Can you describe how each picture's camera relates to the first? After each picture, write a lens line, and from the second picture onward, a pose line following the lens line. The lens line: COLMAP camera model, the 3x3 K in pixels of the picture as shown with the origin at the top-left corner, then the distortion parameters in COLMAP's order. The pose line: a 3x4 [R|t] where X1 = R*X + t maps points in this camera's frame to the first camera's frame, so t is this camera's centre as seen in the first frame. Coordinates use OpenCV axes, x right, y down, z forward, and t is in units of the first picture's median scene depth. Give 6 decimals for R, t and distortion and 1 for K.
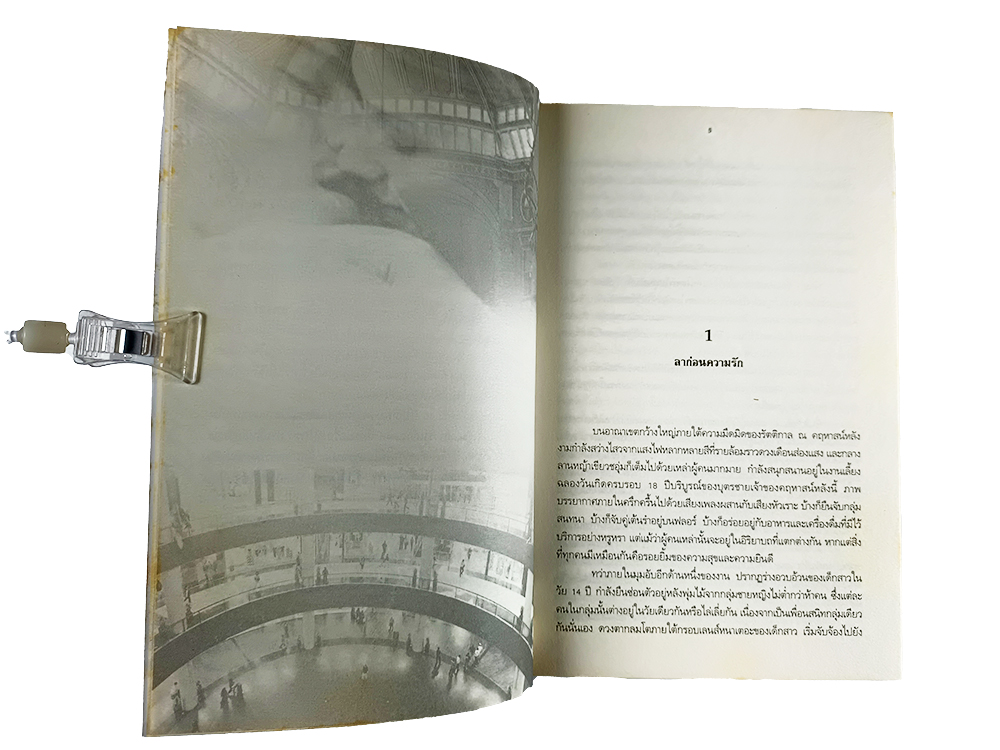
lens RADIAL K [[806.6, 0, 500.0], [0, 806.6, 375.0], [0, 0, 1]] dist [0.031033, -0.002491]
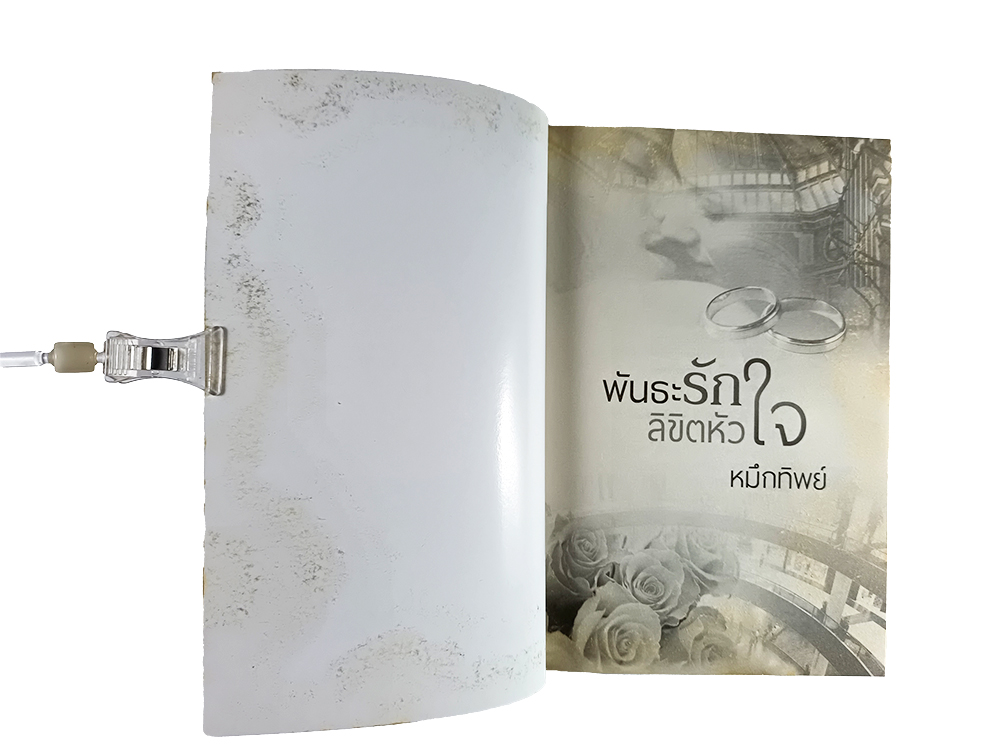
lens RADIAL K [[806.6, 0, 500.0], [0, 806.6, 375.0], [0, 0, 1]] dist [0.031033, -0.002491]
pose [[0.901440, -0.020223, -0.432431, 0.113730], [0.015939, 0.999781, -0.013529, -0.027350], [0.432610, 0.005303, 0.901565, -0.240127]]
